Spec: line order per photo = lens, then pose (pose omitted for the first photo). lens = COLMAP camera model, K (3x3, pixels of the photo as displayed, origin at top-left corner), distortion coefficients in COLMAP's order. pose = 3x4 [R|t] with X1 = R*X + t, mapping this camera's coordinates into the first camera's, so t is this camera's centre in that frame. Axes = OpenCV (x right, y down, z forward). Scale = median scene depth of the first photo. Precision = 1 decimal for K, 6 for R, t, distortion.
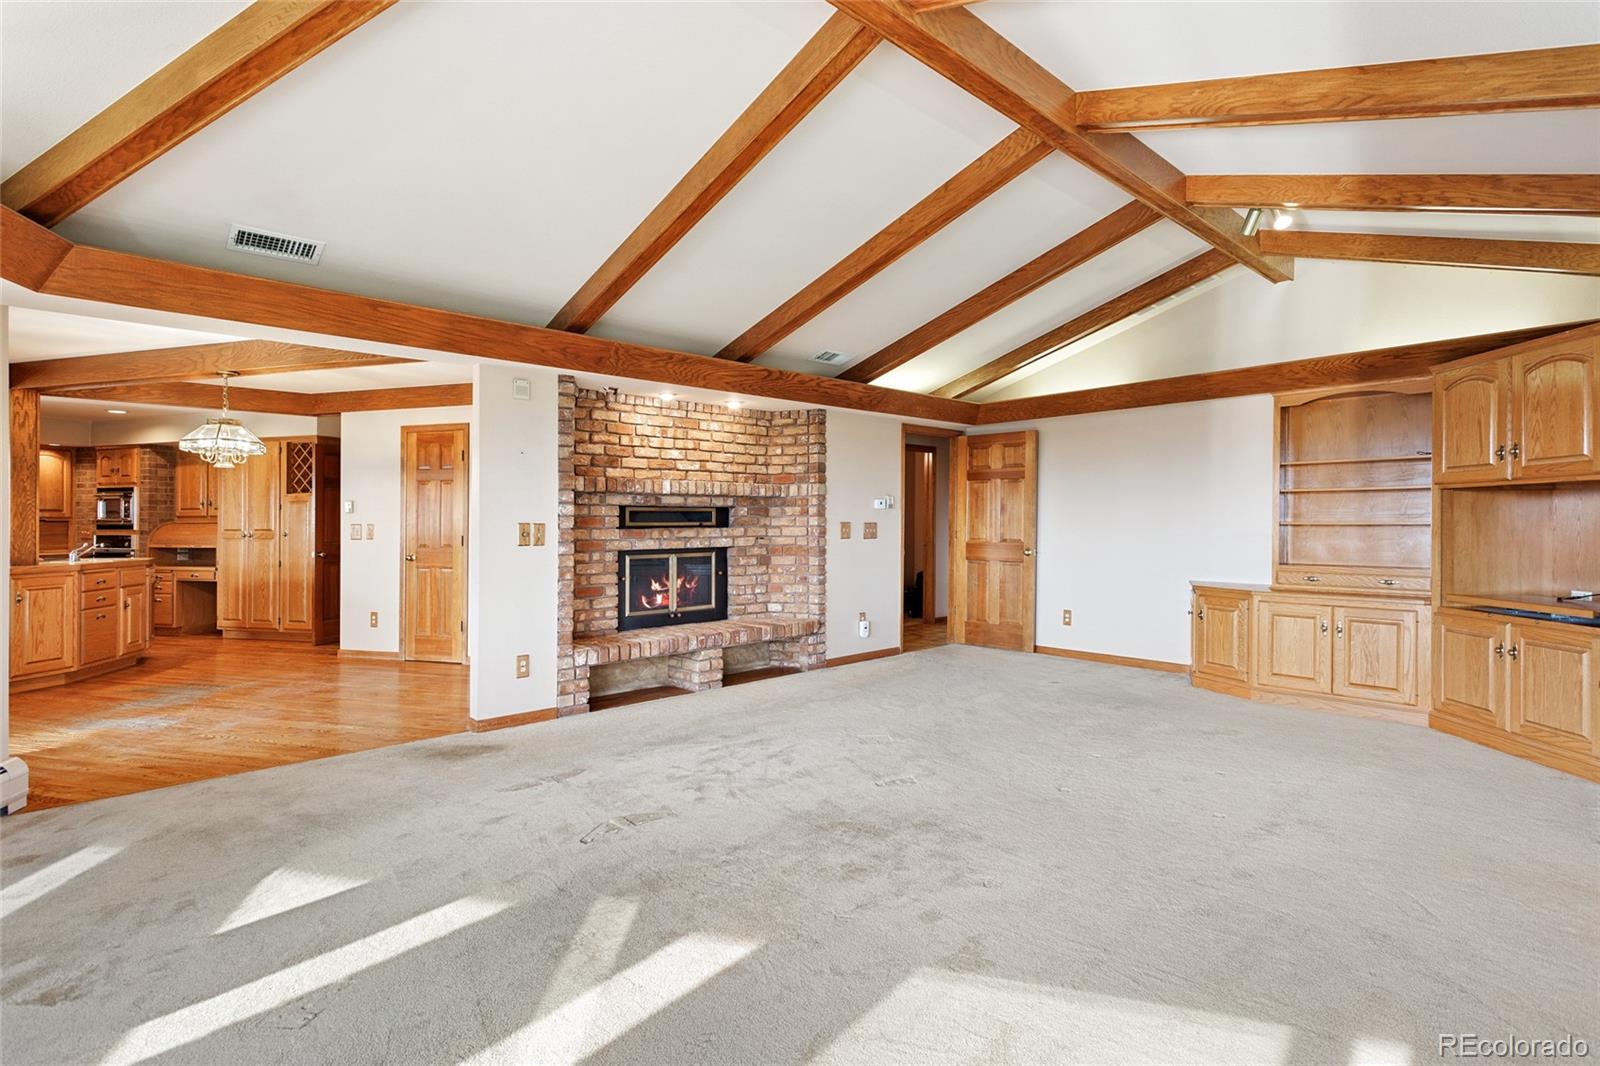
lens RADIAL K [[776.9, 0, 797.8], [0, 776.9, 509.6], [0, 0, 1]] dist [0.016909, 0.000260]
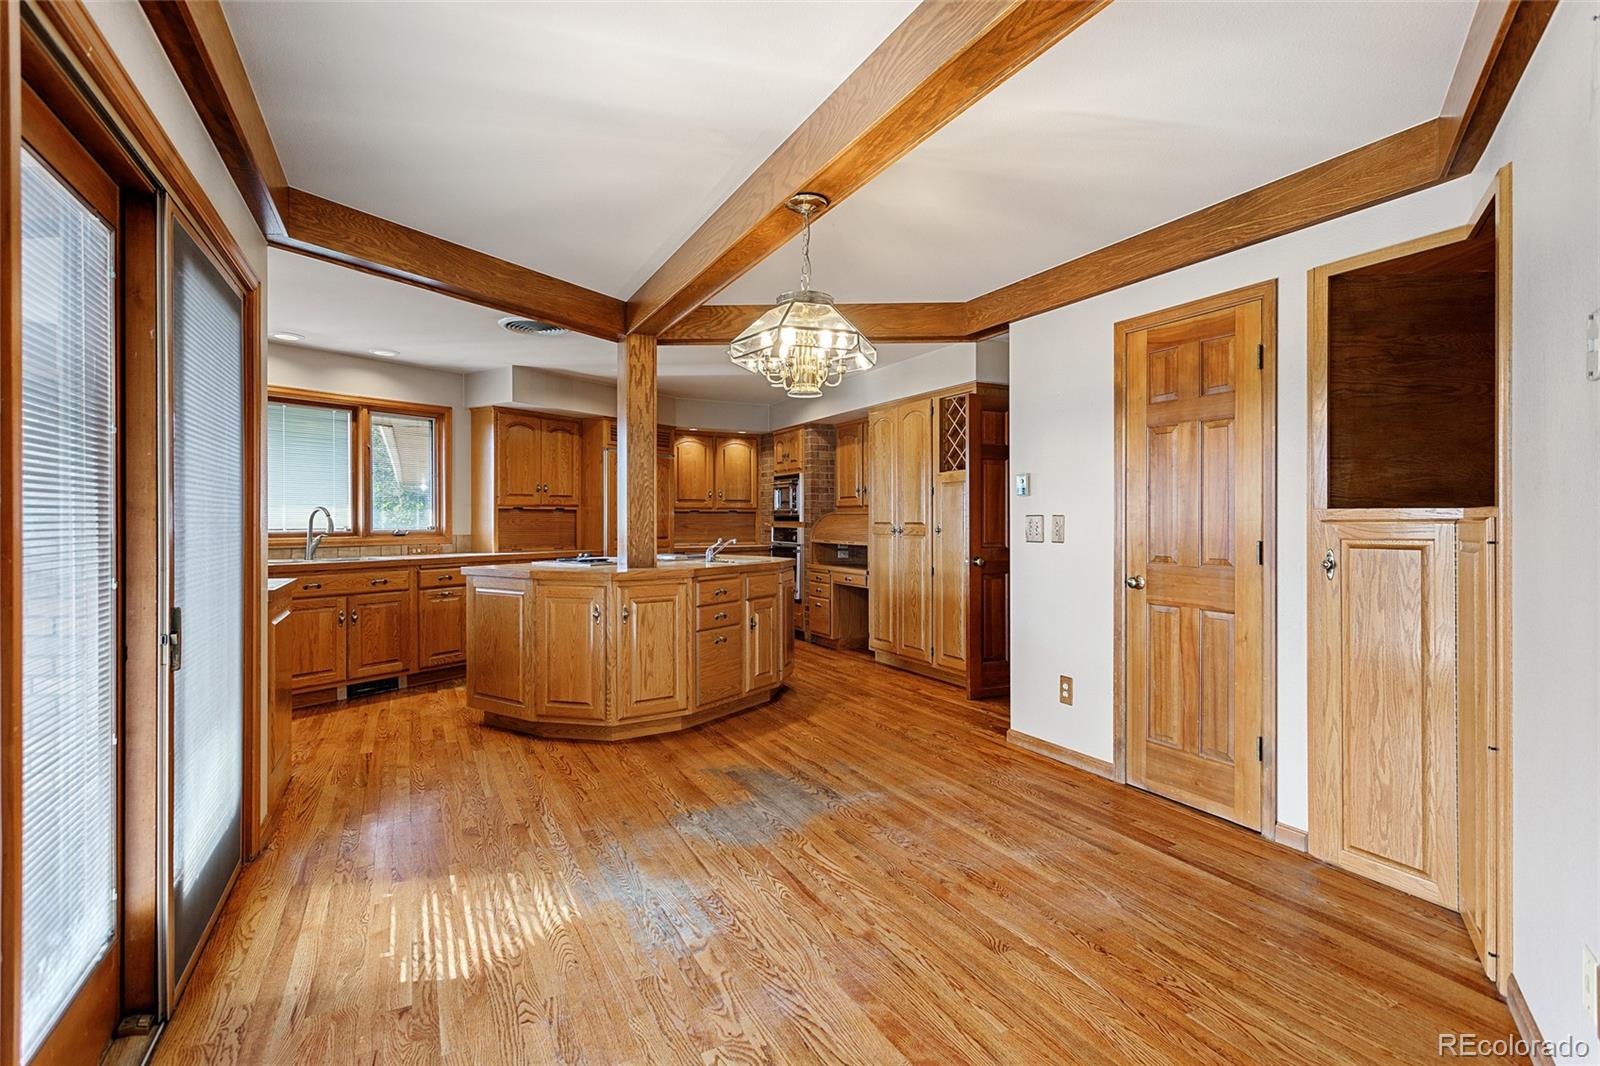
lens RADIAL K [[776.9, 0, 797.6], [0, 776.9, 518.3], [0, 0, 1]] dist [0.016909, 0.000260]
pose [[0.705657, 0.004181, -0.708541, -0.248620], [0.008280, 0.999866, 0.014146, 0.010226], [0.708505, -0.015849, 0.705528, 0.416761]]
